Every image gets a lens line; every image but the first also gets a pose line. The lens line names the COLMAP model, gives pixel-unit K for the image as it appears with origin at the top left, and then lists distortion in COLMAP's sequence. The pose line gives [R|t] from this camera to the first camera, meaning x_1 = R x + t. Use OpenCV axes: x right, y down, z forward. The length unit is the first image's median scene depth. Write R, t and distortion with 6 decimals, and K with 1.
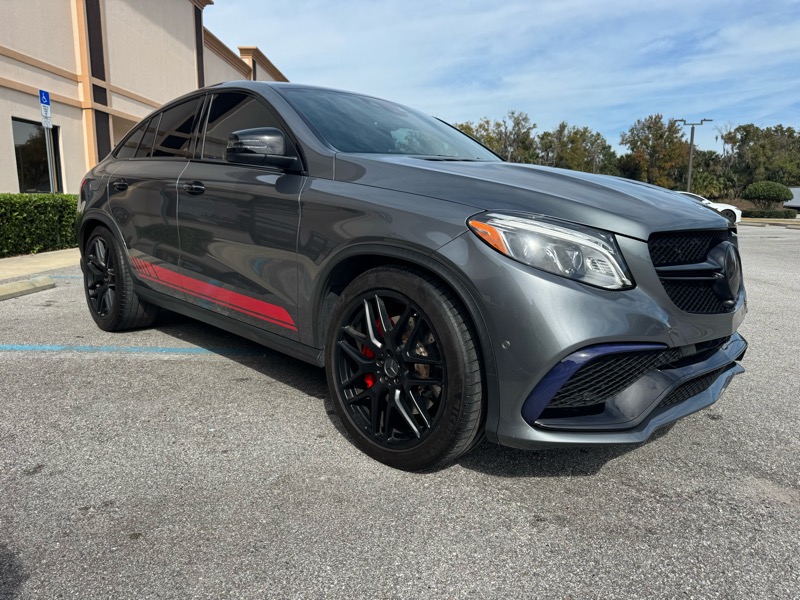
lens RADIAL K [[557.5, 0, 400.6], [0, 557.5, 295.9], [0, 0, 1]] dist [0.001721, -0.004633]
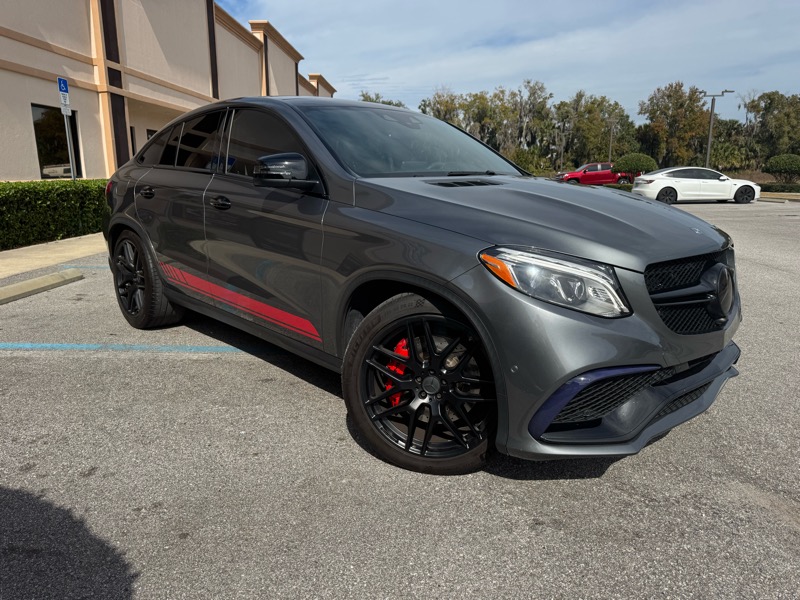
lens RADIAL K [[557.0, 0, 400.0], [0, 557.0, 300.0], [0, 0, 1]] dist [0.001912, -0.004780]
pose [[0.999715, 0.001589, -0.023801, -0.002294], [-0.000305, 0.998550, 0.053834, -0.089609], [0.023852, -0.053811, 0.998266, -0.084662]]
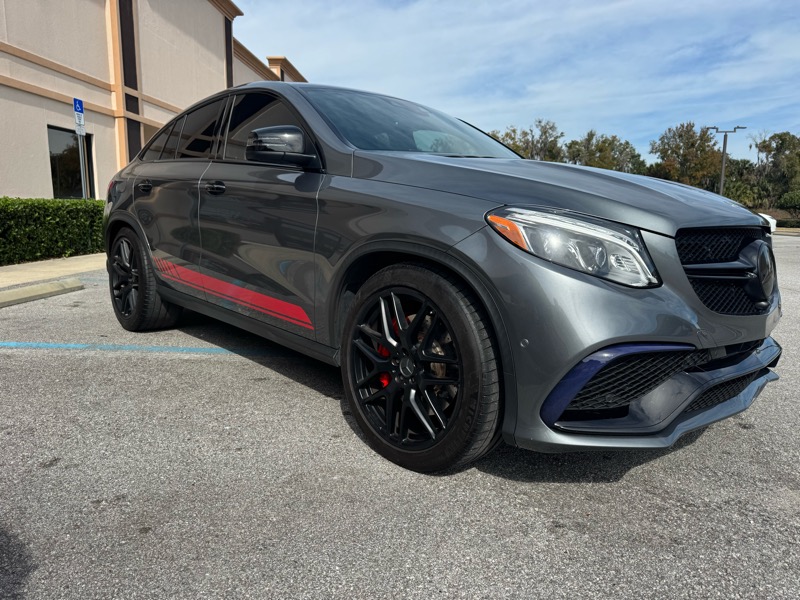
lens RADIAL K [[557.0, 0, 400.0], [0, 557.0, 300.0], [0, 0, 1]] dist [0.001912, -0.004780]
pose [[0.998934, 0.009860, -0.045103, 0.013634], [-0.010227, 0.999916, -0.007910, 0.018780], [0.045021, 0.008363, 0.998951, 0.021062]]
